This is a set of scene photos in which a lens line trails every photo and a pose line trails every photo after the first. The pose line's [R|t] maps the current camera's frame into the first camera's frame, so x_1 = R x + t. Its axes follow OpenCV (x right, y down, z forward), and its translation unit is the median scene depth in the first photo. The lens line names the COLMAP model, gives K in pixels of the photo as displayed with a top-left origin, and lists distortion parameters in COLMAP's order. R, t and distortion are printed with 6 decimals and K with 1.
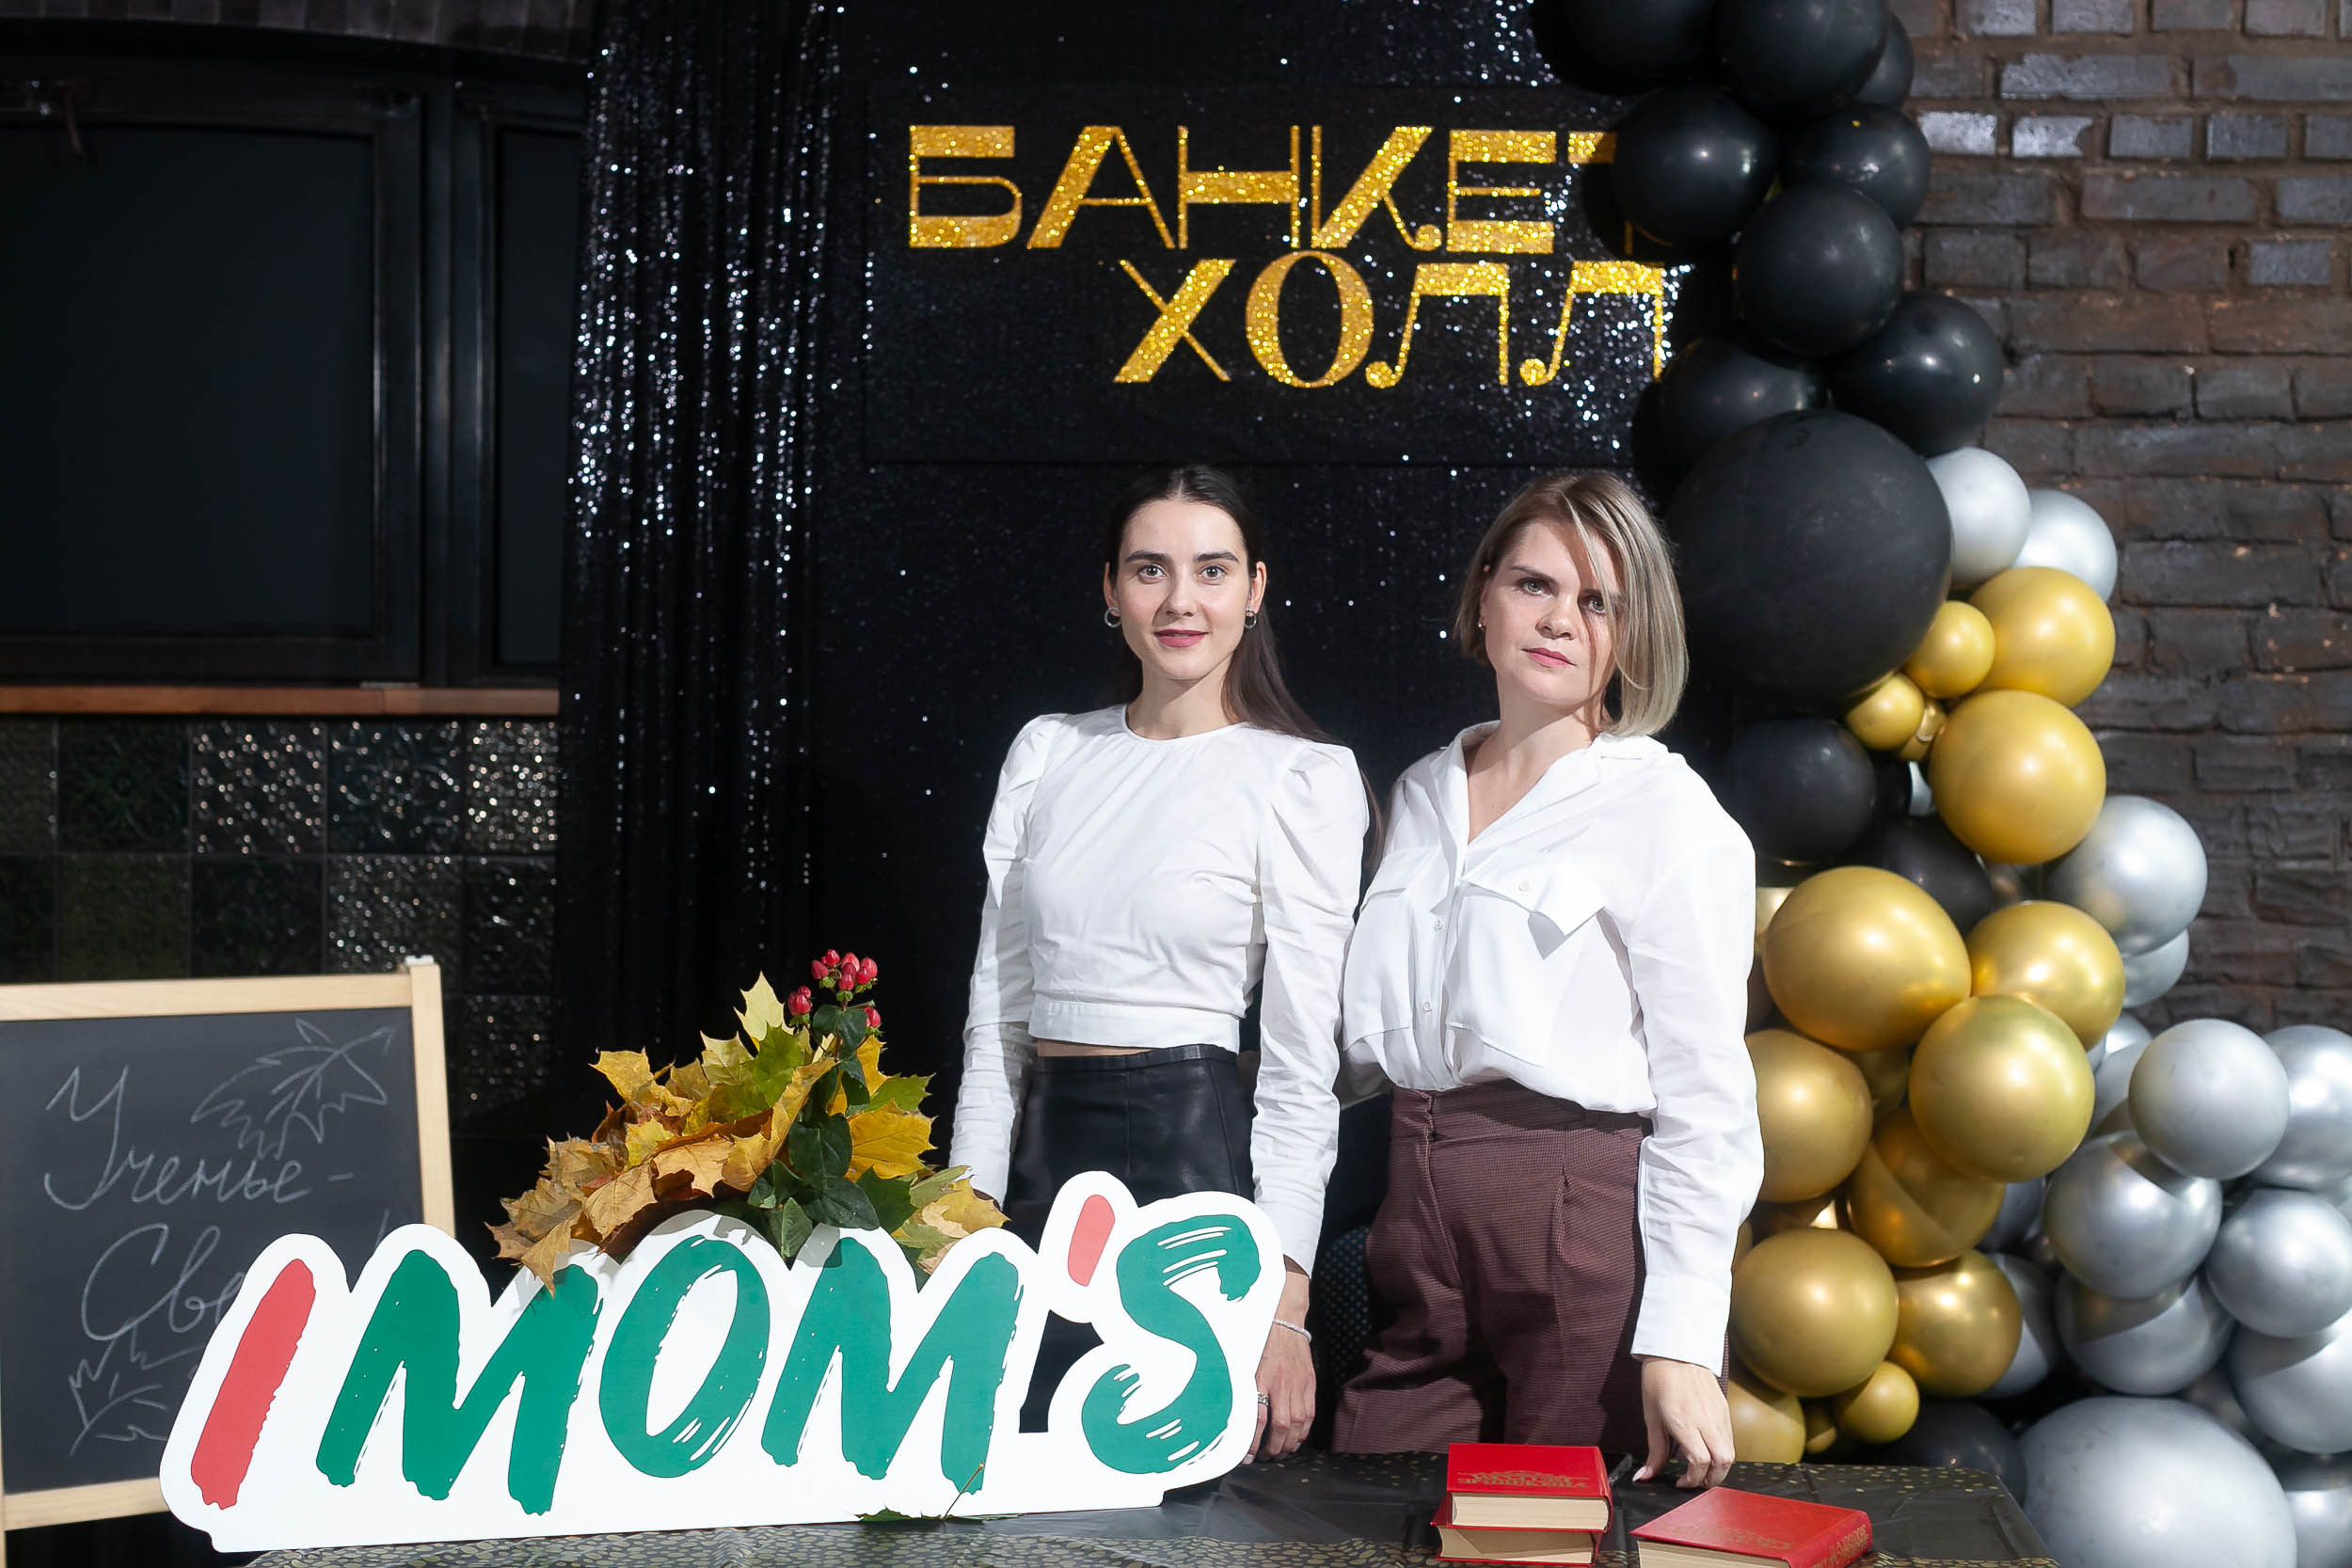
lens RADIAL K [[3386.1, 0, 1178.1], [0, 3386.1, 784.0], [0, 0, 1]] dist [0.032189, -0.061981]
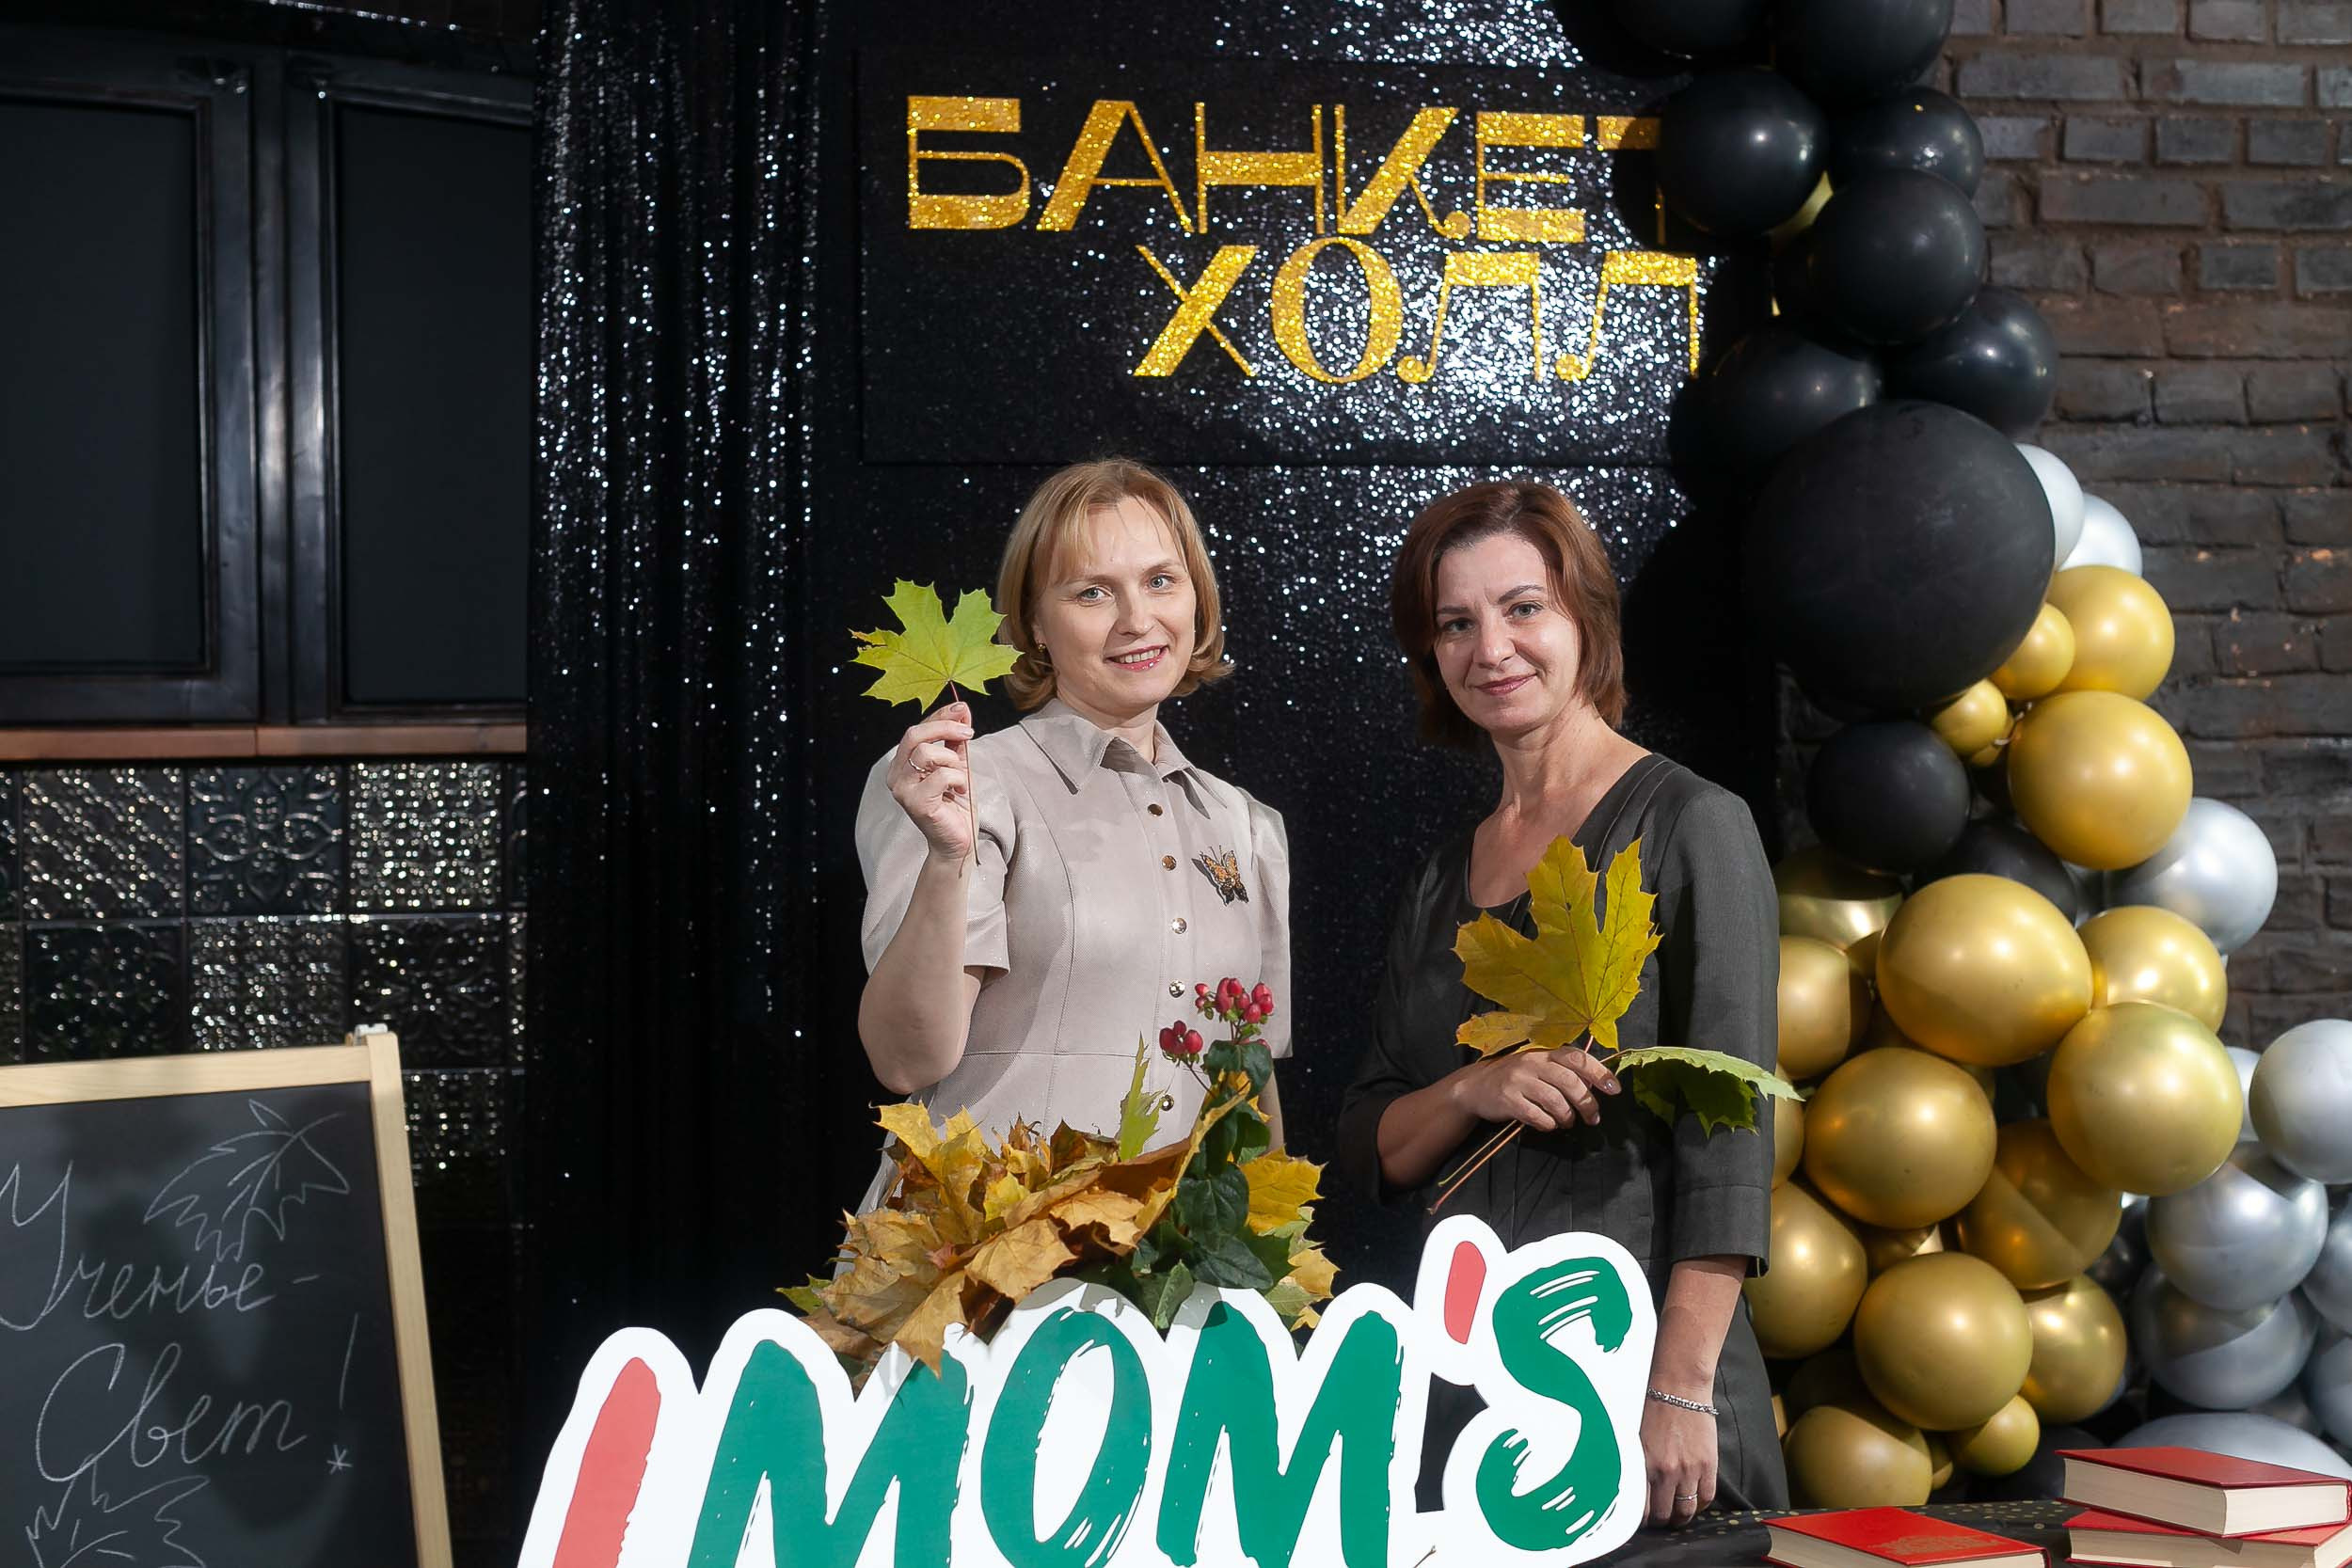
lens RADIAL K [[3386.9, 0, 1175.1], [0, 3386.9, 780.9], [0, 0, 1]] dist [0.015472, 0.018212]
pose [[0.979738, -0.020385, 0.199244, -0.181056], [0.025187, 0.999450, -0.021593, 0.011199], [-0.198695, 0.026174, 0.979712, 0.088898]]
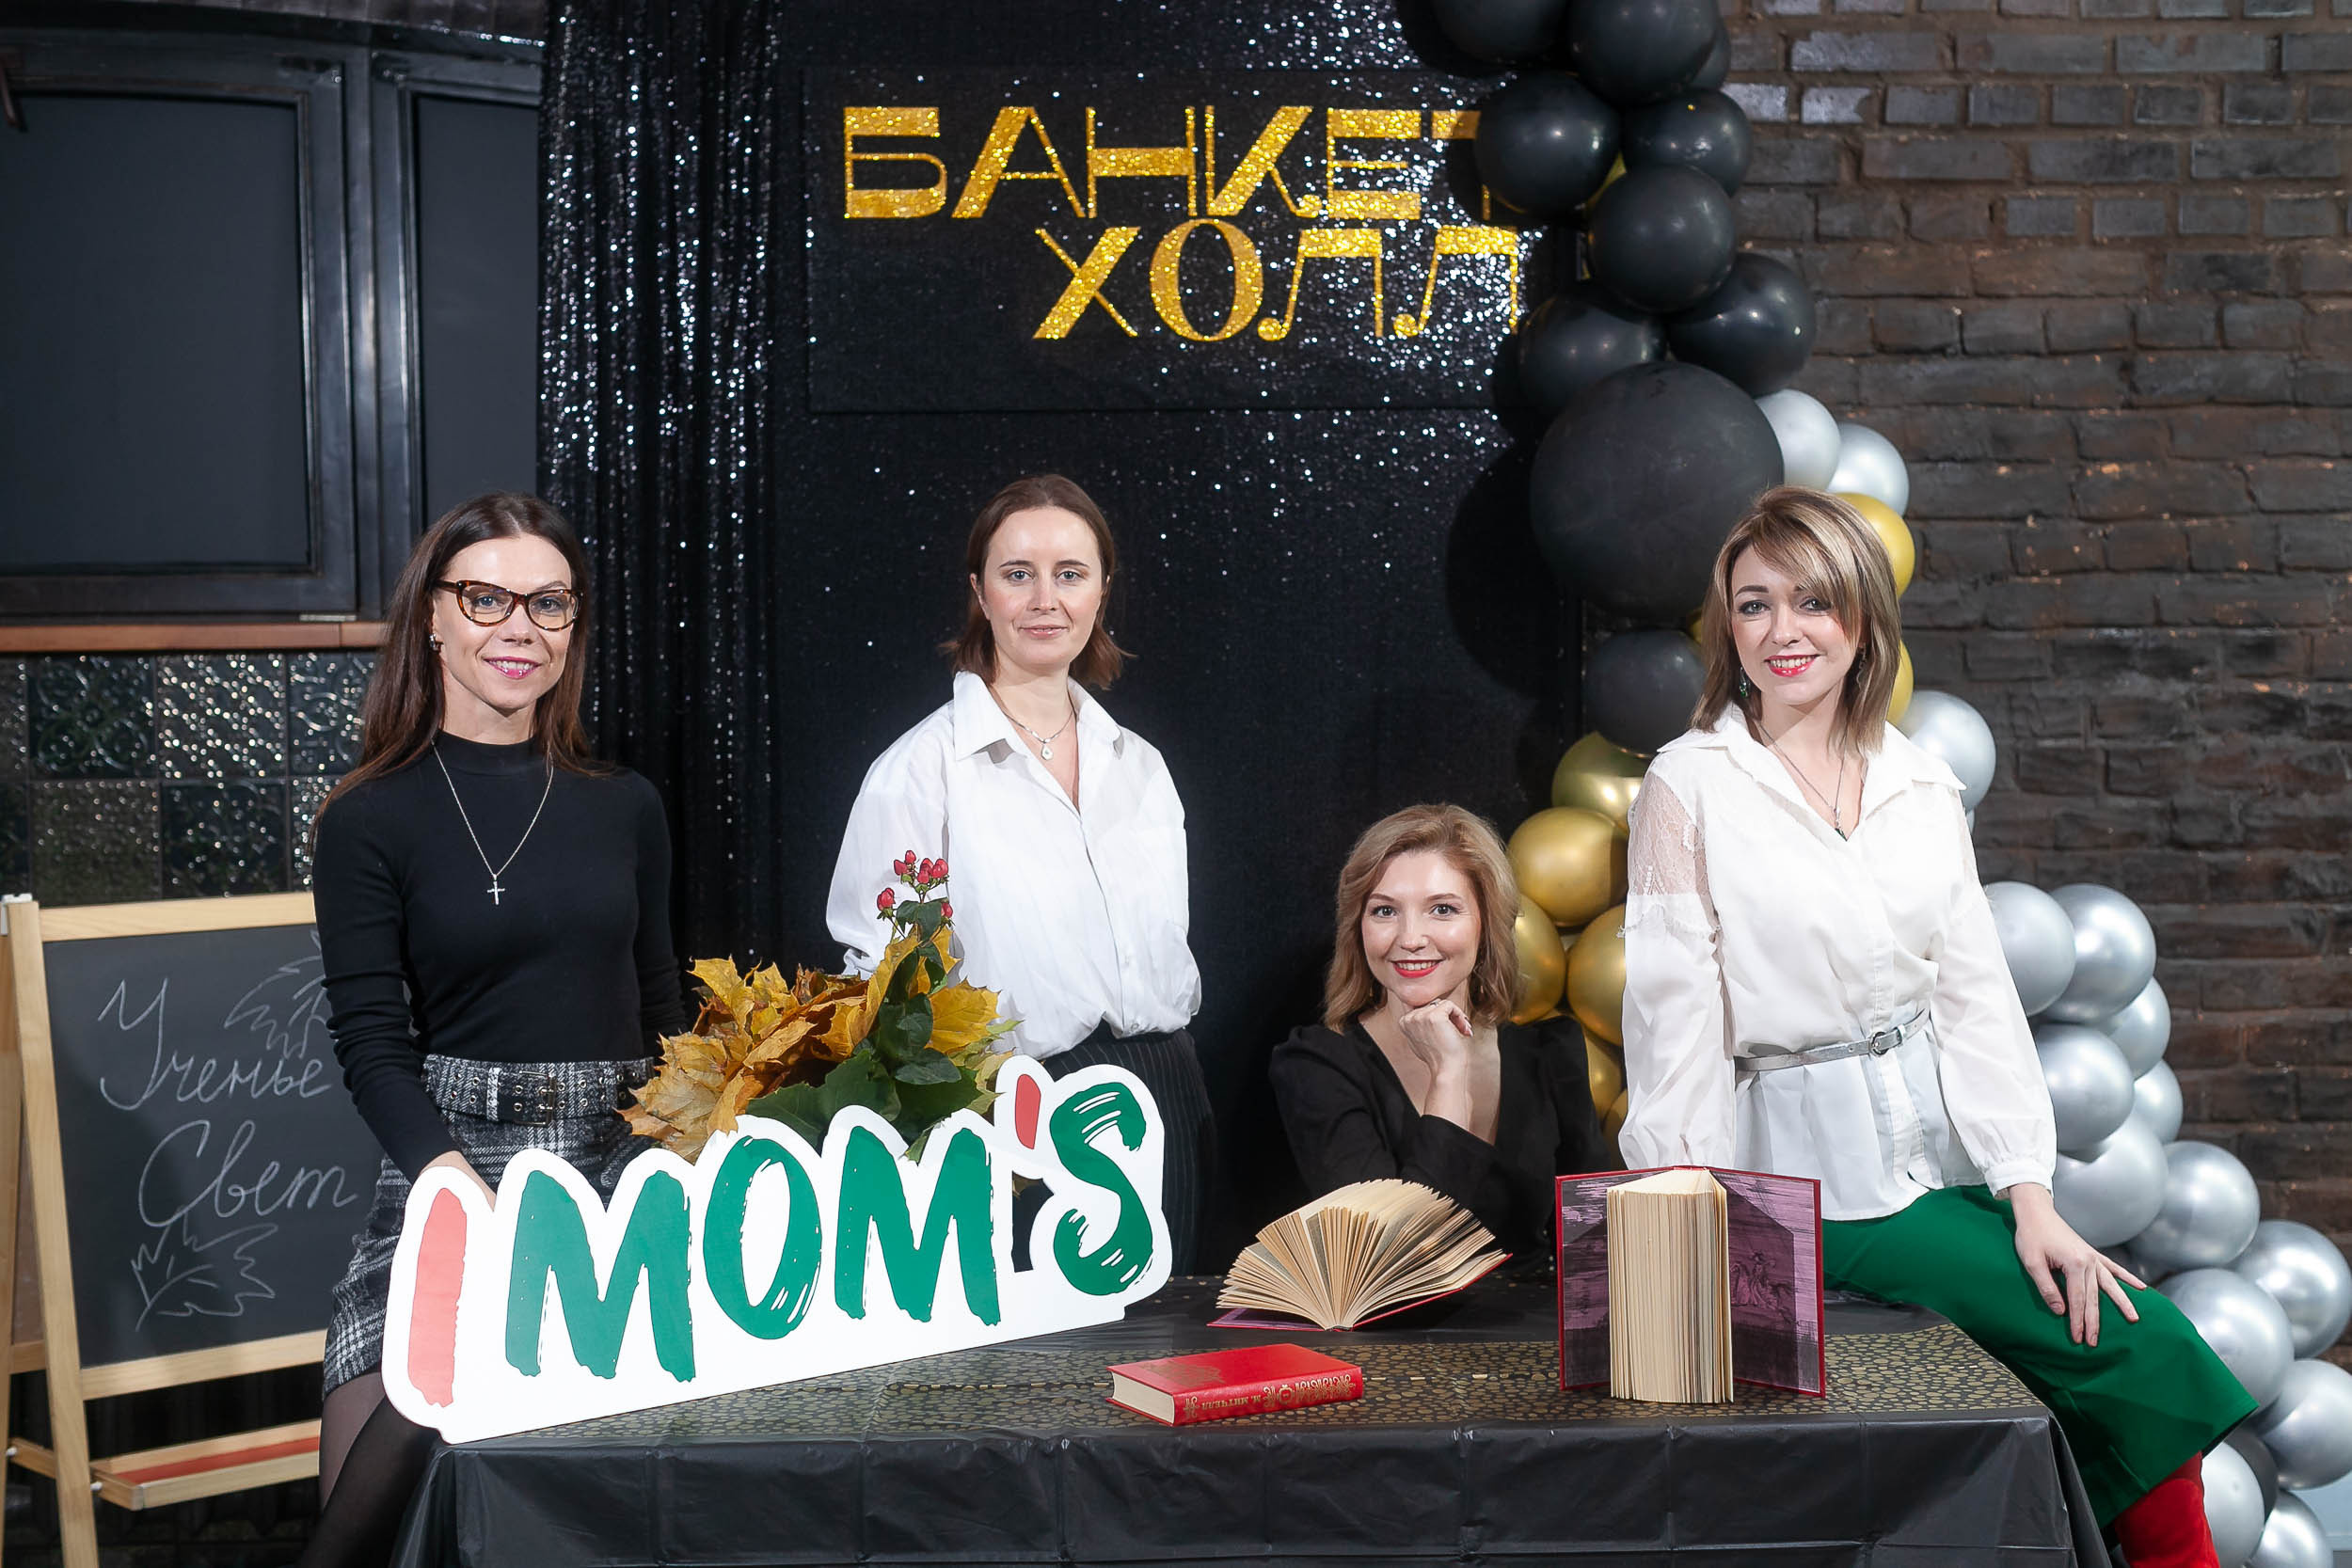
lens RADIAL K [[3386.1, 0, 1178.1], [0, 3386.1, 784.0], [0, 0, 1]] dist [0.032189, -0.061981]
pose [[0.993938, -0.025910, 0.106843, -0.088109], [0.021718, 0.998955, 0.040212, -0.014865], [-0.107773, -0.037648, 0.993462, -0.109801]]
